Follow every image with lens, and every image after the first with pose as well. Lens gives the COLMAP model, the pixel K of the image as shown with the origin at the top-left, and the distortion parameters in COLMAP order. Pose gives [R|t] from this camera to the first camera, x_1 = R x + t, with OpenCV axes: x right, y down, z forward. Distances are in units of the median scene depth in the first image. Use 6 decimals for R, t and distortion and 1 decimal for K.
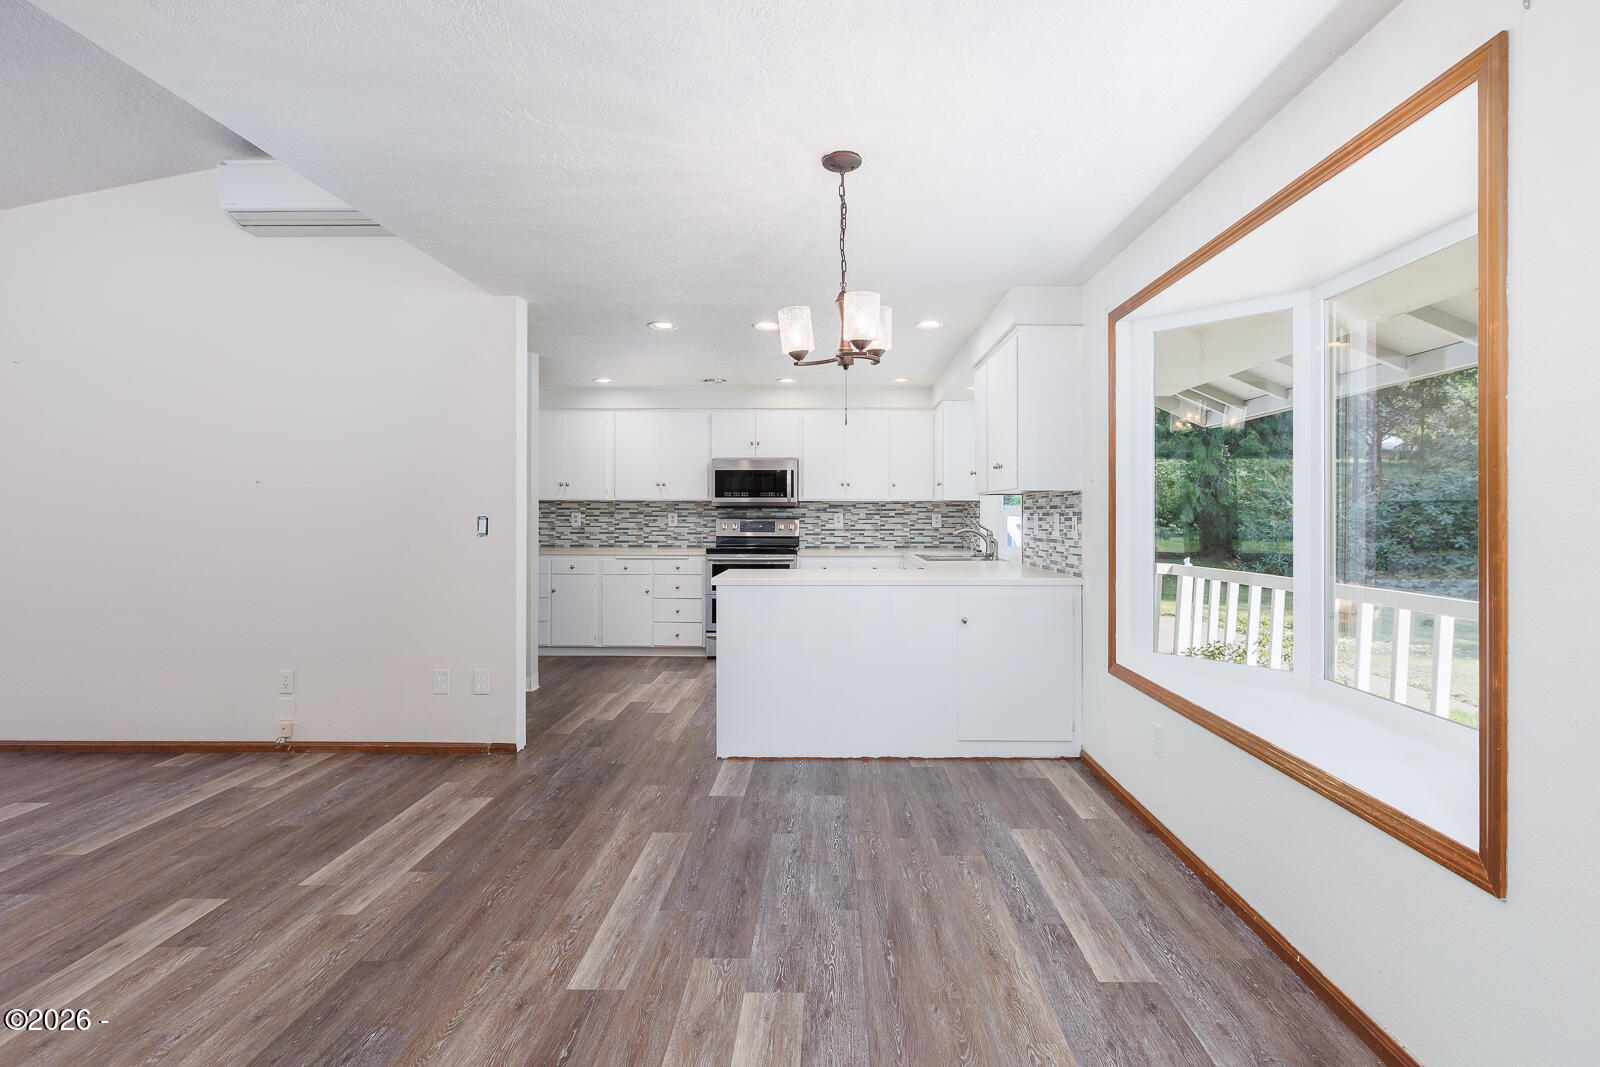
lens RADIAL K [[726.6, 0, 814.4], [0, 726.6, 508.2], [0, 0, 1]] dist [0.001708, -0.000090]
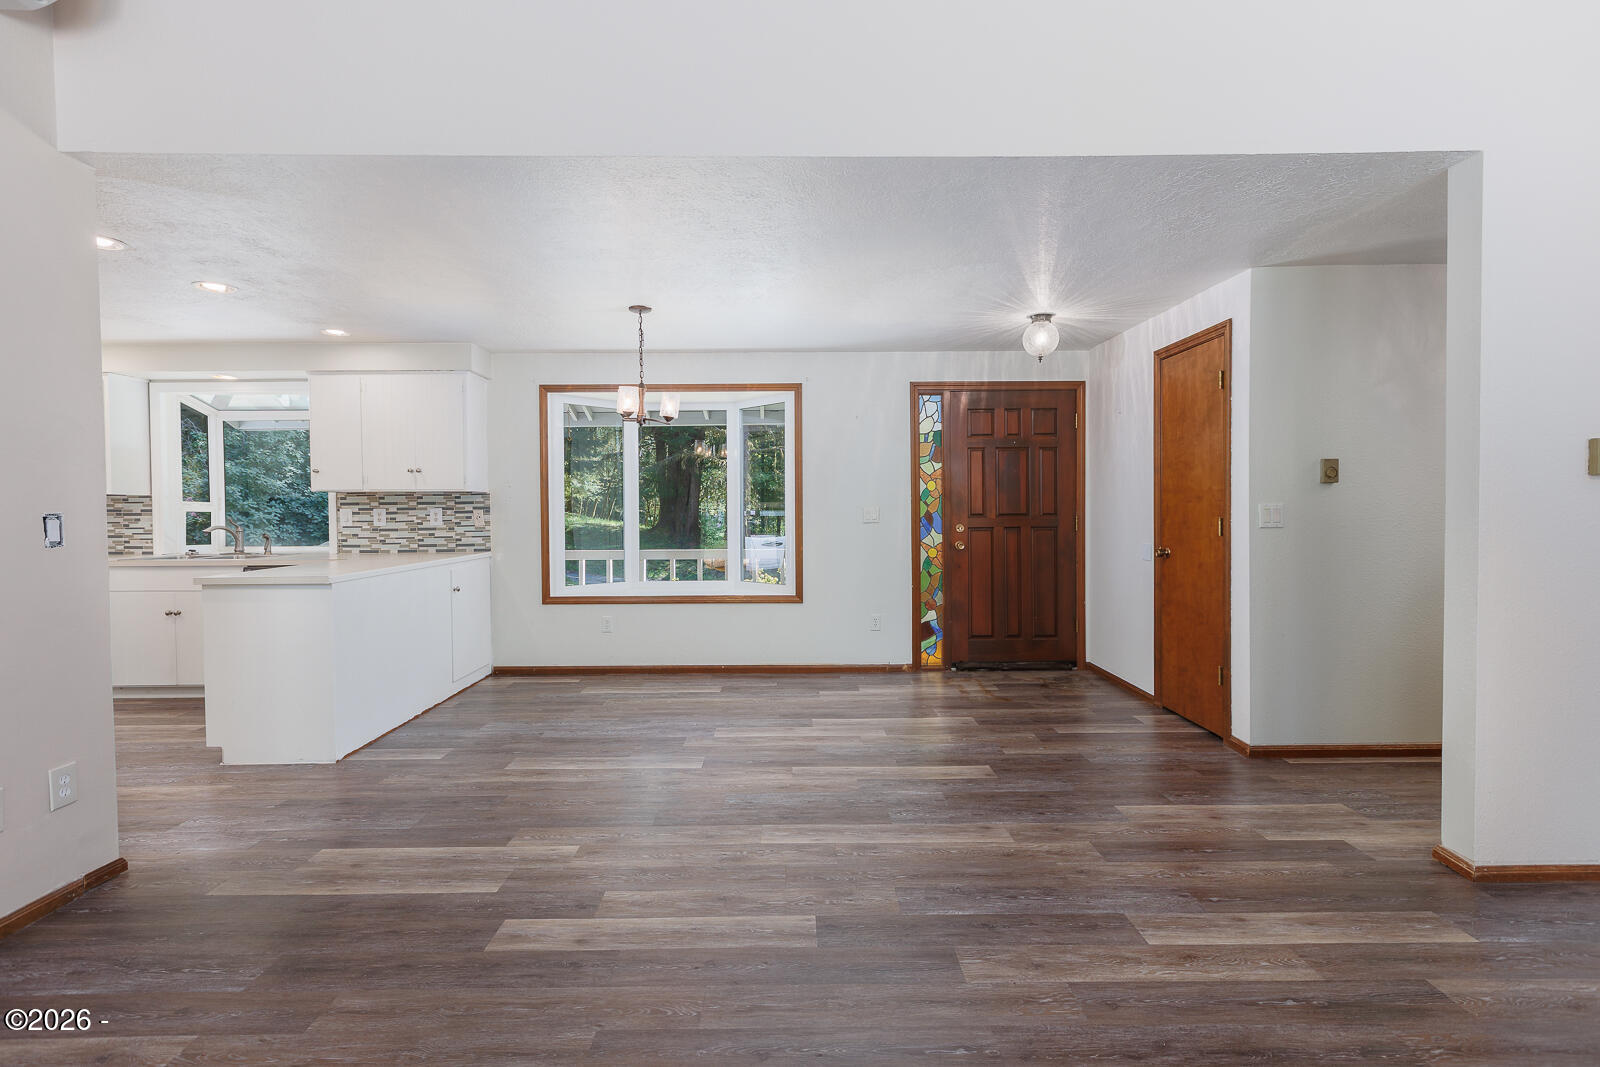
lens RADIAL K [[726.6, 0, 795.3], [0, 726.6, 518.0], [0, 0, 1]] dist [0.001708, -0.000090]
pose [[-0.021263, -0.015062, 0.999660, -1.088485], [-0.000824, 0.999886, 0.015048, 0.005418], [-0.999774, -0.000504, -0.021273, 0.407157]]
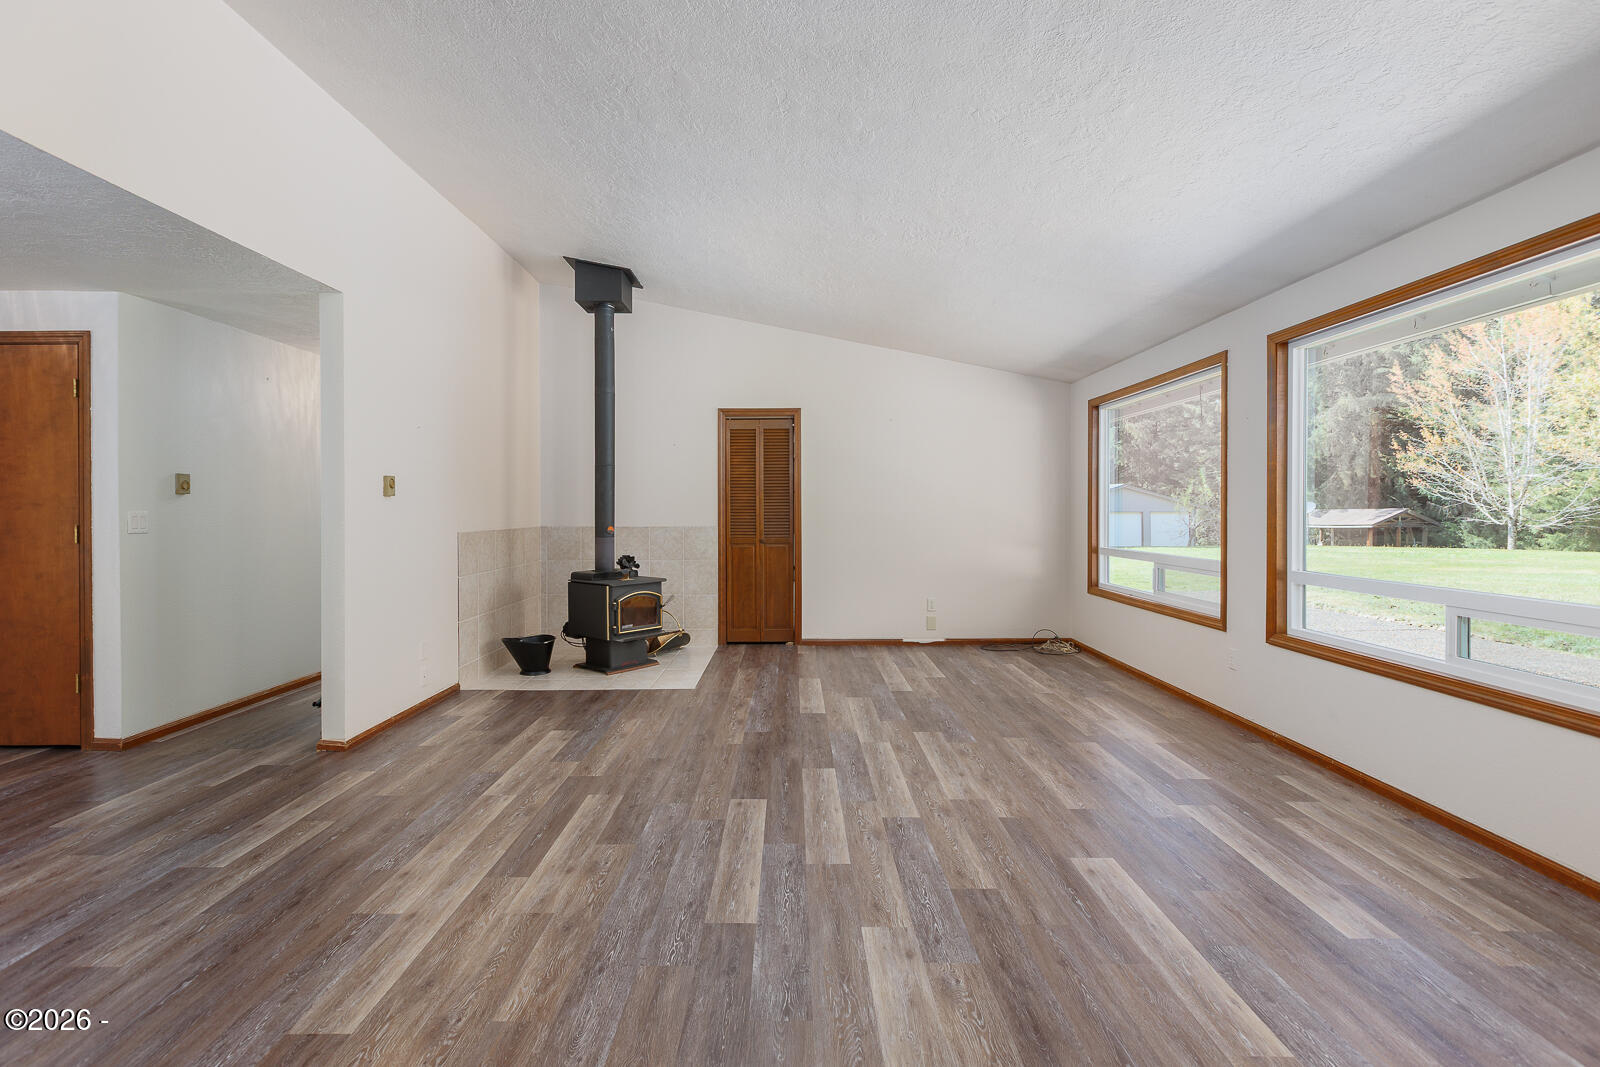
lens RADIAL K [[726.6, 0, 786.4], [0, 726.6, 520.5], [0, 0, 1]] dist [0.001708, -0.000090]
pose [[-0.999974, 0.001021, -0.007145, -1.071857], [0.000981, 0.999984, 0.005493, 0.008280], [0.007150, 0.005485, -0.999959, 0.805595]]
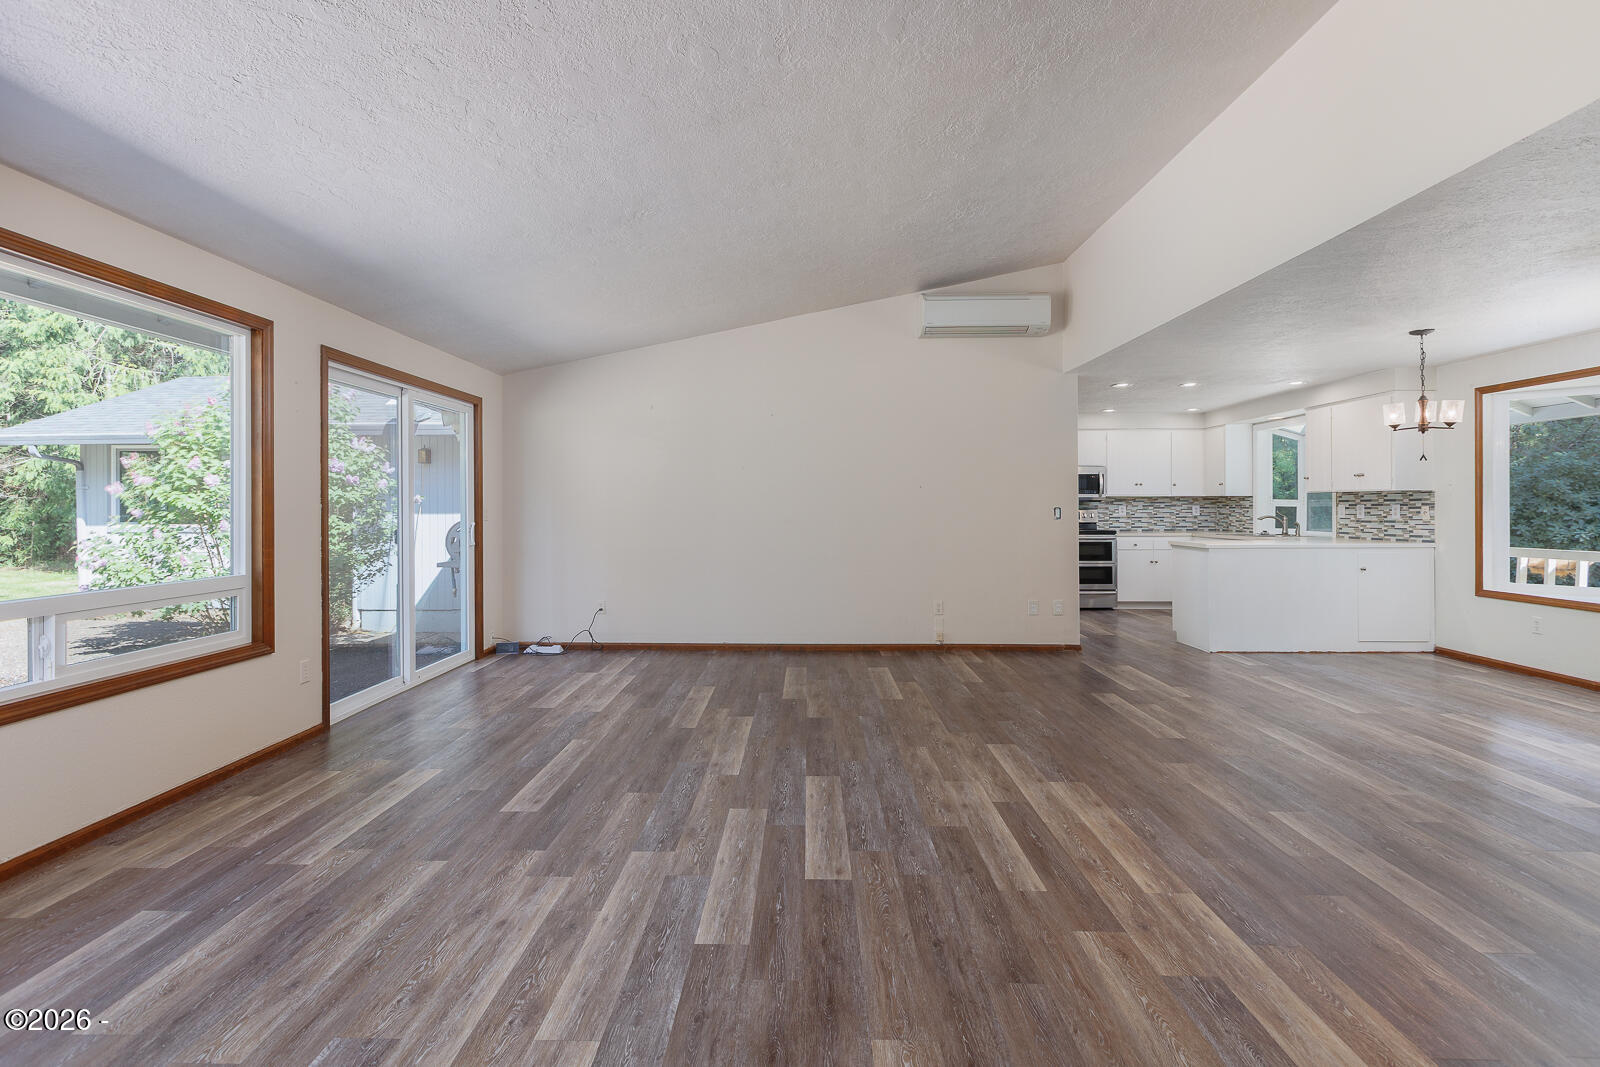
lens RADIAL K [[726.6, 0, 793.3], [0, 726.6, 506.0], [0, 0, 1]] dist [0.001708, -0.000090]
pose [[0.999978, -0.002721, -0.006059, -1.061068], [0.002759, 0.999976, 0.006281, -0.003199], [0.006042, -0.006297, 0.999962, -0.653775]]
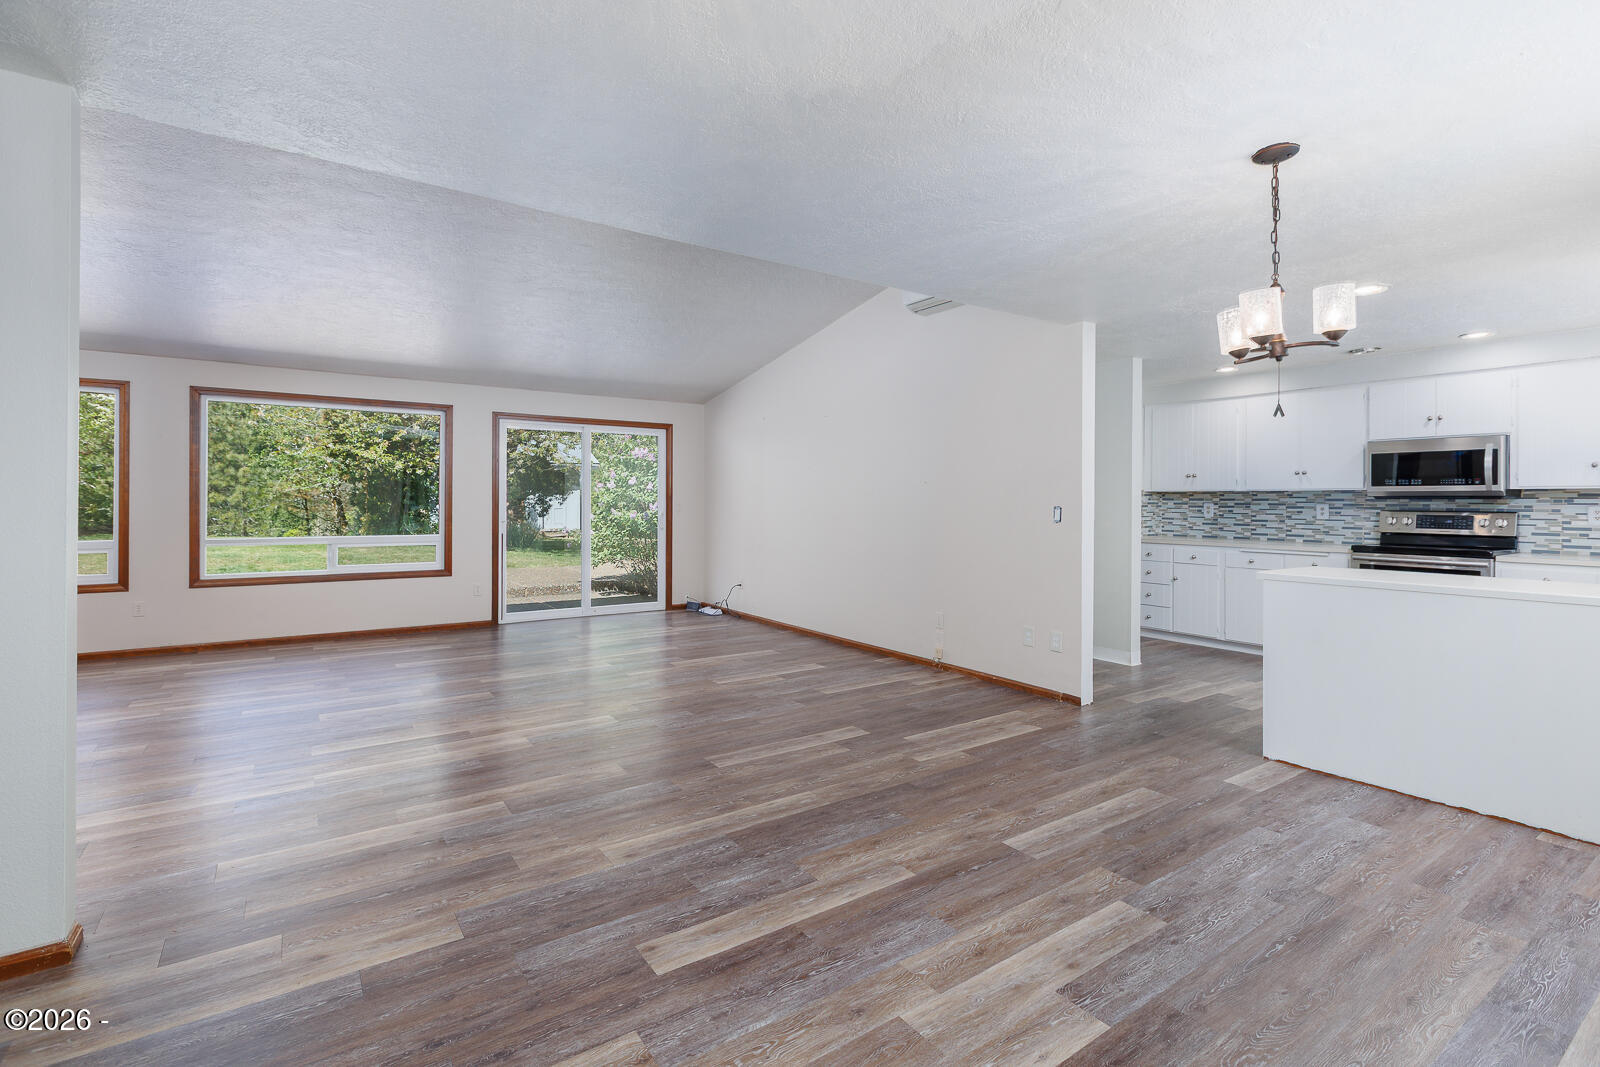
lens RADIAL K [[726.6, 0, 794.3], [0, 726.6, 498.3], [0, 0, 1]] dist [0.001708, -0.000090]
pose [[0.579623, -0.002514, -0.814881, 0.291779], [0.002864, 0.999995, -0.001048, -0.002973], [0.814880, -0.001726, 0.579627, -0.073524]]
